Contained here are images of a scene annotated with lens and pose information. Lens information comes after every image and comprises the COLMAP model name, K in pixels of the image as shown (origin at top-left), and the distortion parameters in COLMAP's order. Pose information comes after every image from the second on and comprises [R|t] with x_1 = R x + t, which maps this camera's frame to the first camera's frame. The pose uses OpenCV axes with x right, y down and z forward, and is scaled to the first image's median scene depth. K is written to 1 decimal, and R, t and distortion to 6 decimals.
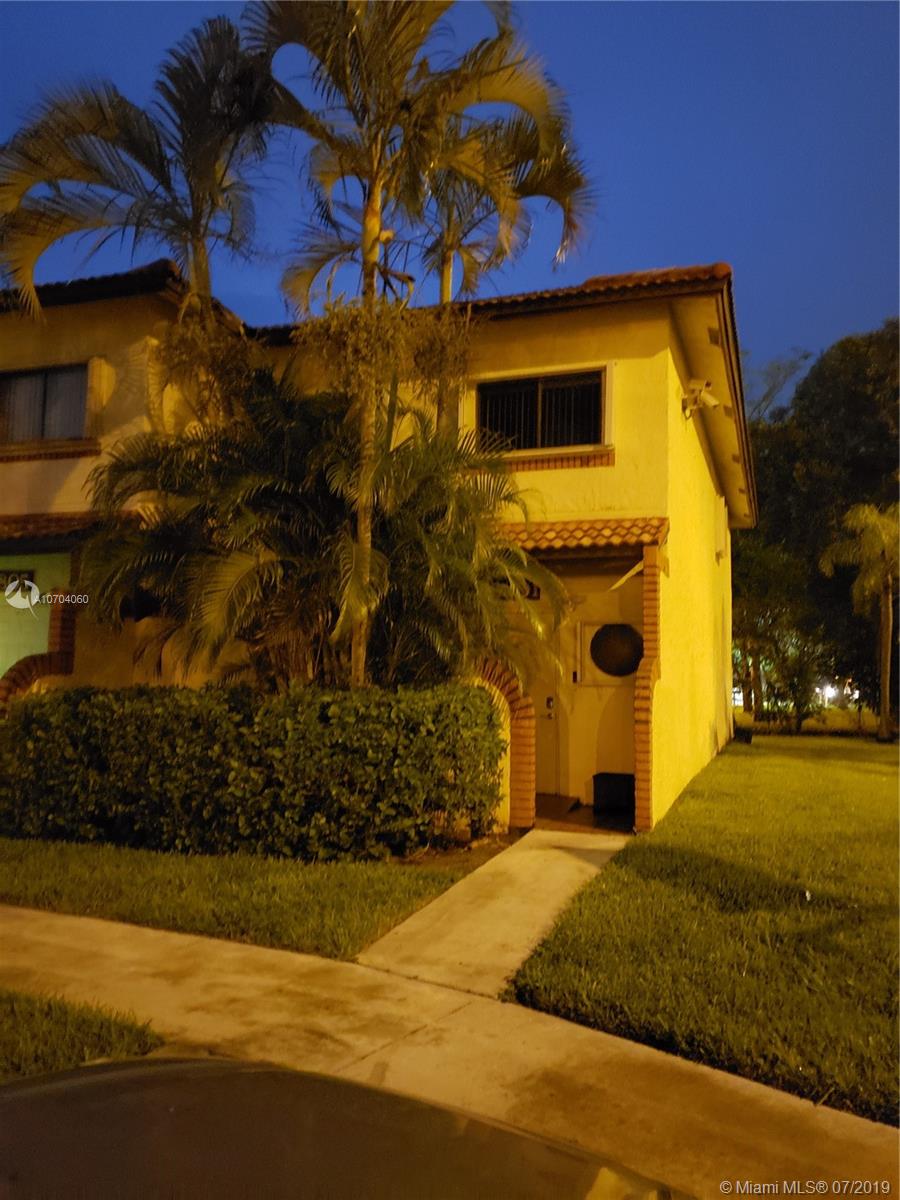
lens RADIAL K [[925.6, 0, 450.0], [0, 925.6, 600.0], [0, 0, 1]] dist [-0.000980, 0.001396]
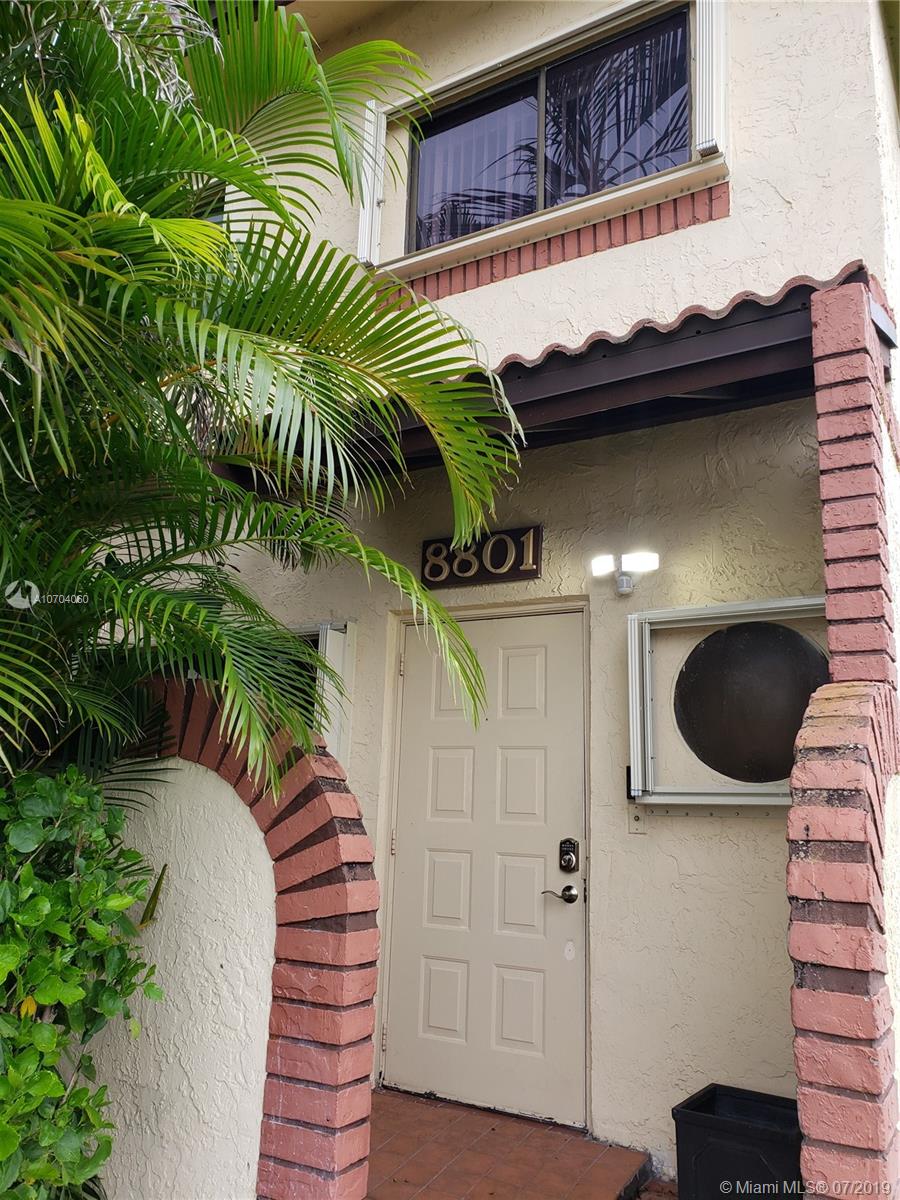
lens RADIAL K [[925.6, 0, 450.0], [0, 925.6, 600.0], [0, 0, 1]] dist [-0.000980, 0.001396]
pose [[0.982777, -0.011398, -0.184443, 0.137579], [-0.015388, 0.989582, -0.143148, 0.066896], [0.184153, 0.143520, 0.972363, 0.654516]]
